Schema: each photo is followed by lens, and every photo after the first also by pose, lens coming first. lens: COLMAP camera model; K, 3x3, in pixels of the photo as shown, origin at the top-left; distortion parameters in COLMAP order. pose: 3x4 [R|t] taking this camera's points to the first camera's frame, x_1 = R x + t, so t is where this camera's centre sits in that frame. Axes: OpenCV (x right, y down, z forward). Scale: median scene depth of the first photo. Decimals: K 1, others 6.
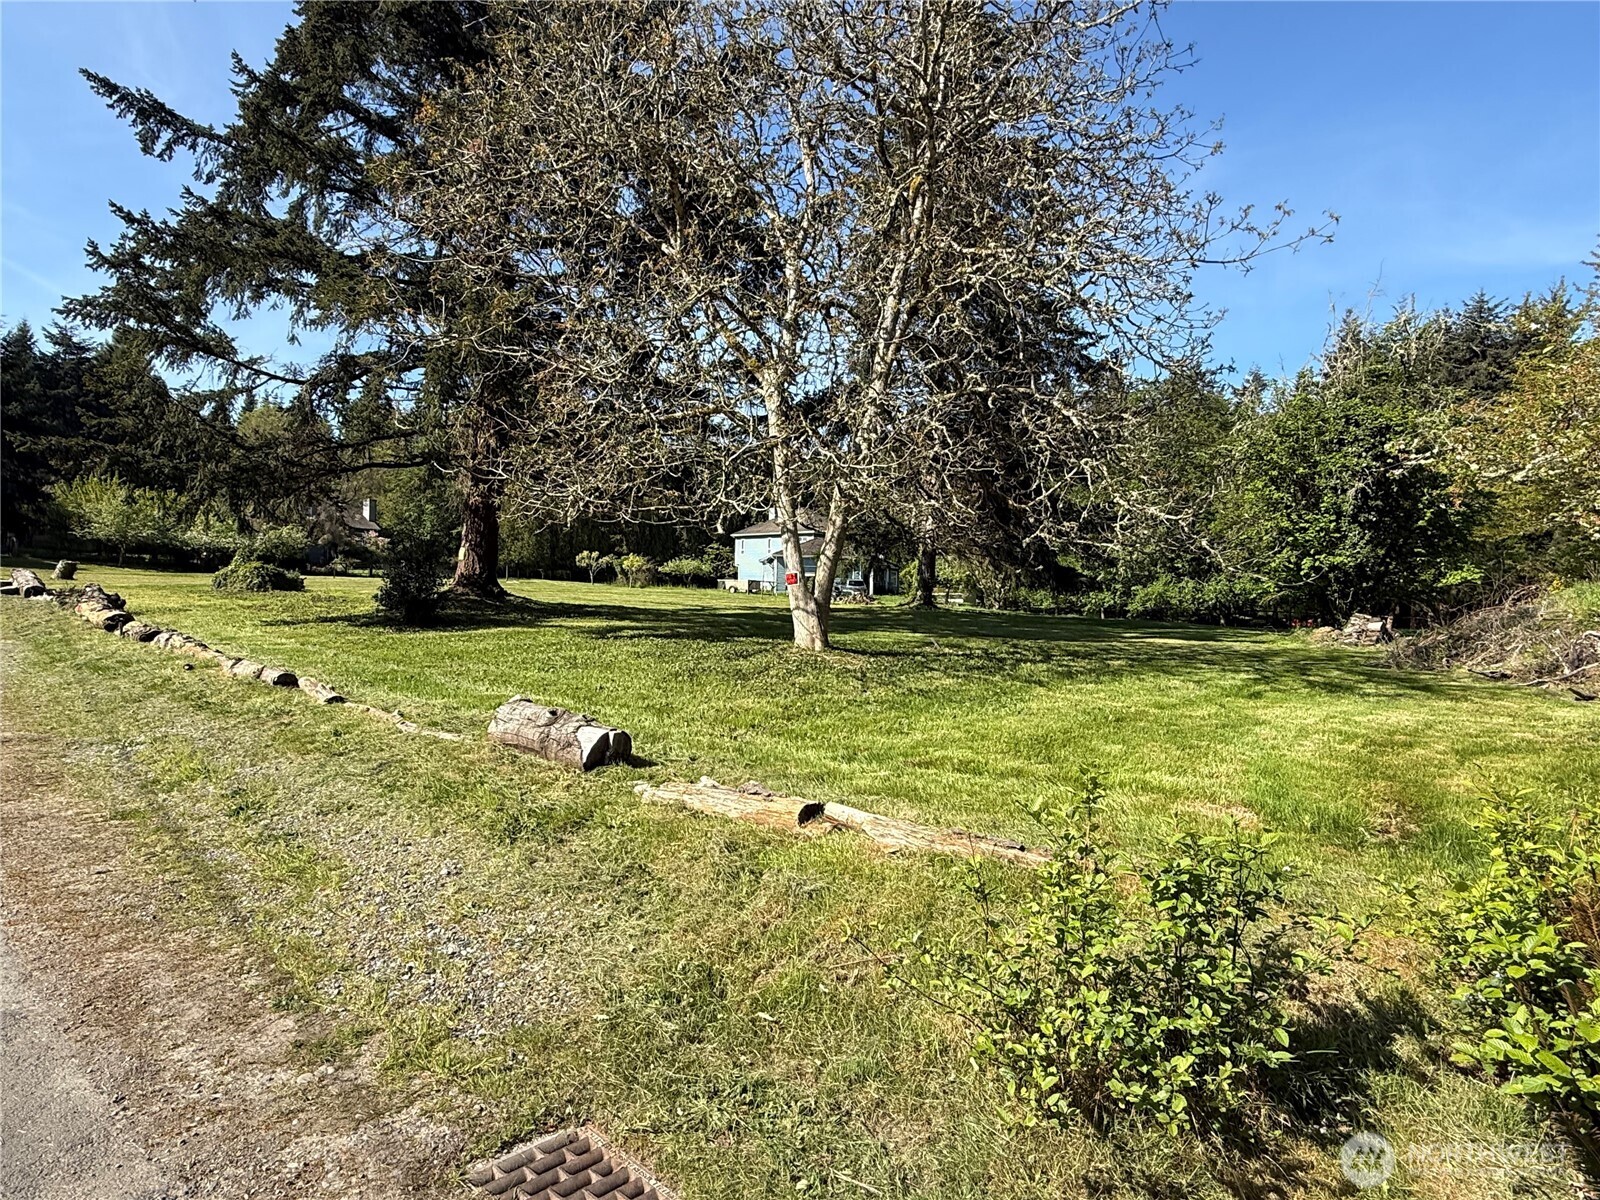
lens RADIAL K [[872.3, 0, 800.3], [0, 872.3, 601.0], [0, 0, 1]] dist [-0.004003, -0.000162]
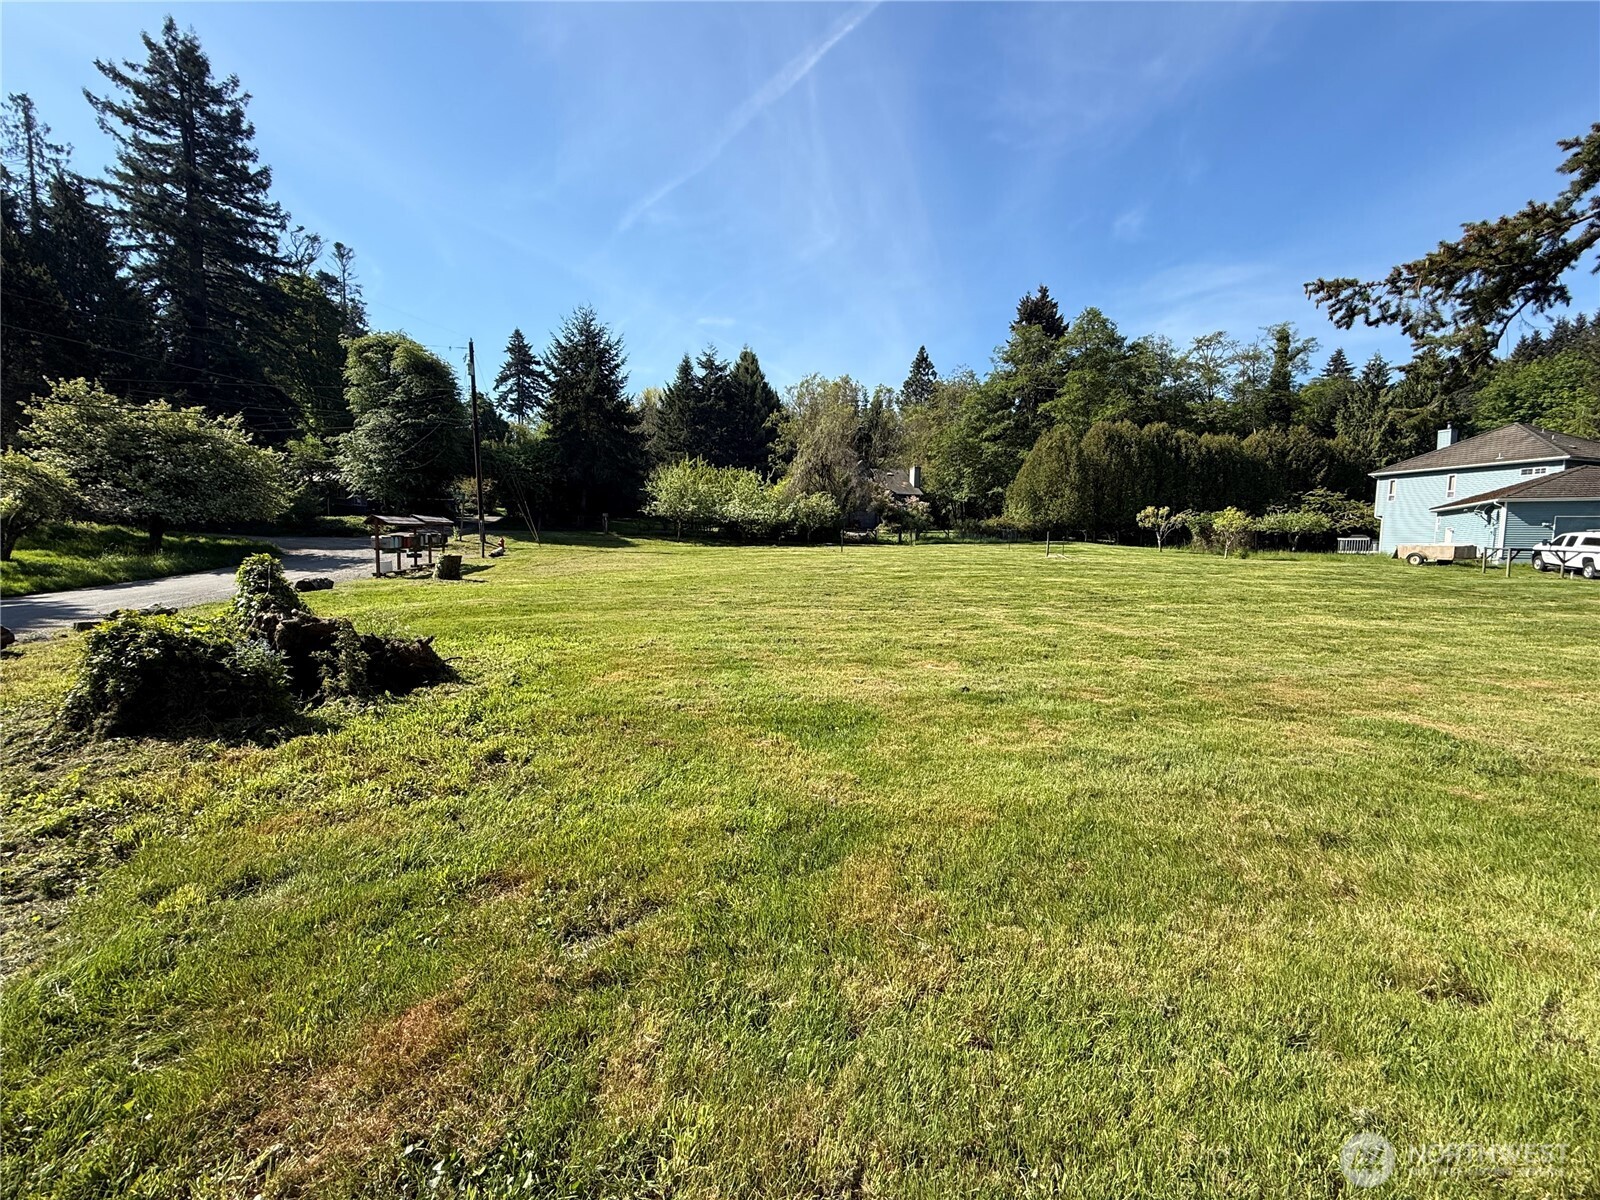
lens RADIAL K [[652.5, 0, 798.0], [0, 652.5, 601.7], [0, 0, 1]] dist [-0.008970, 0.001121]
pose [[0.782438, 0.046361, -0.621001, -0.114138], [0.005799, 0.996639, 0.081711, -0.019865], [0.622702, -0.067535, 0.779539, 0.315944]]
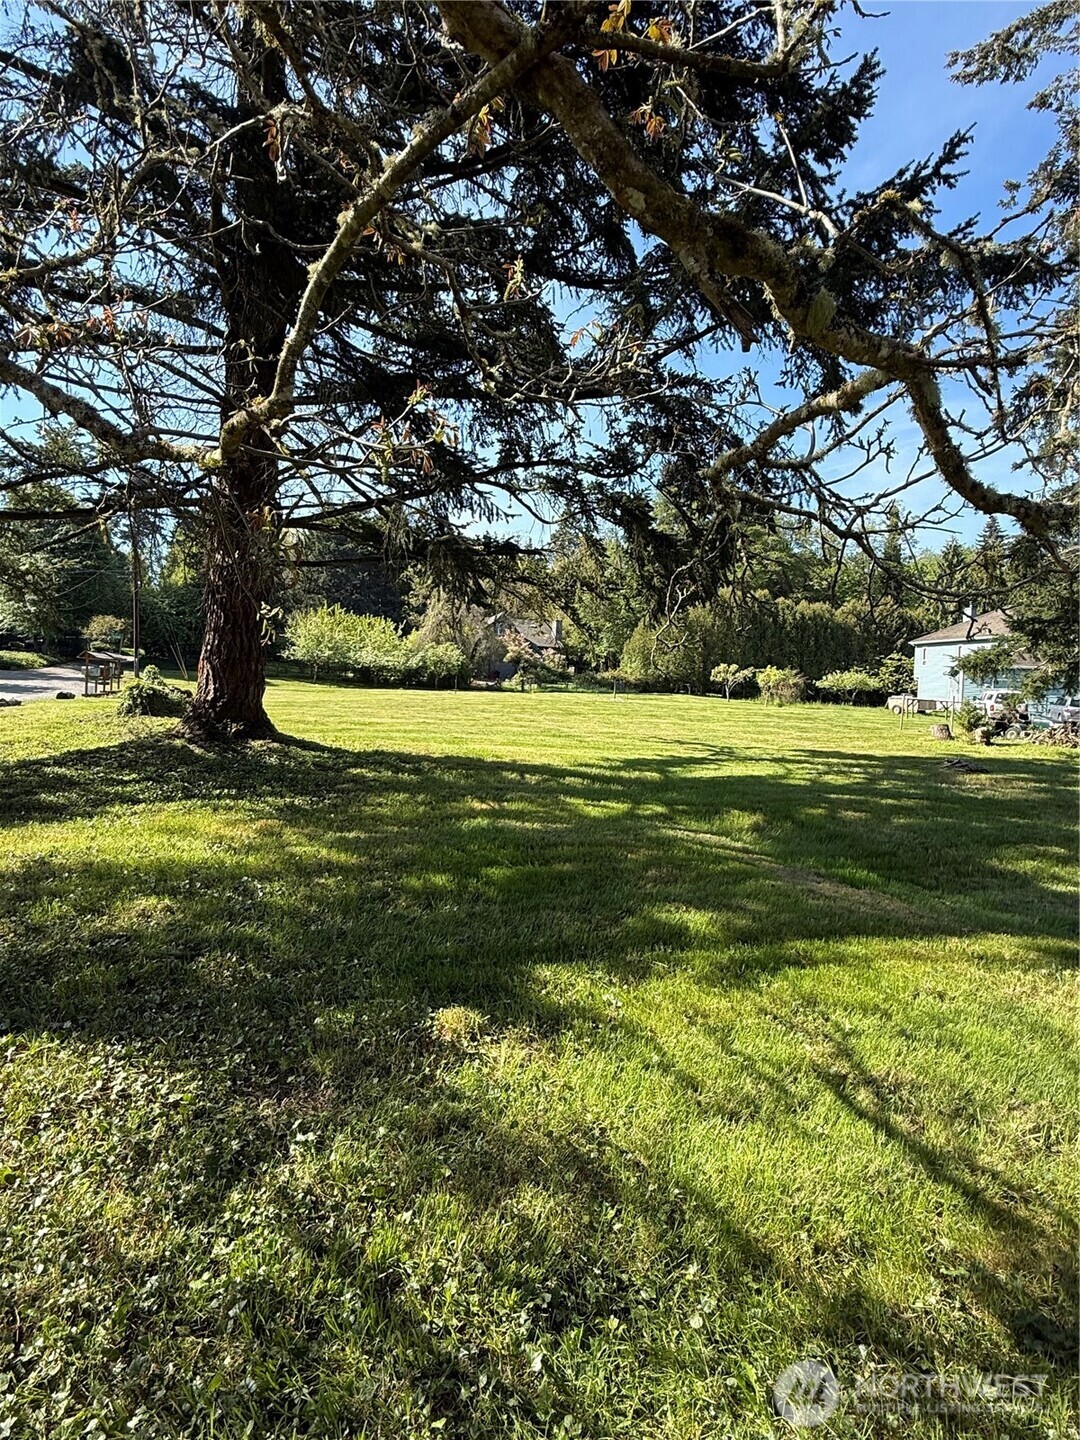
lens RADIAL K [[785.1, 0, 542.3], [0, 785.1, 714.9], [0, 0, 1]] dist [-0.004003, -0.000162]
pose [[0.843602, 0.020233, -0.536588, 0.028667], [-0.017765, 0.999794, 0.009770, -0.008152], [0.536675, 0.001291, 0.843788, 0.188044]]
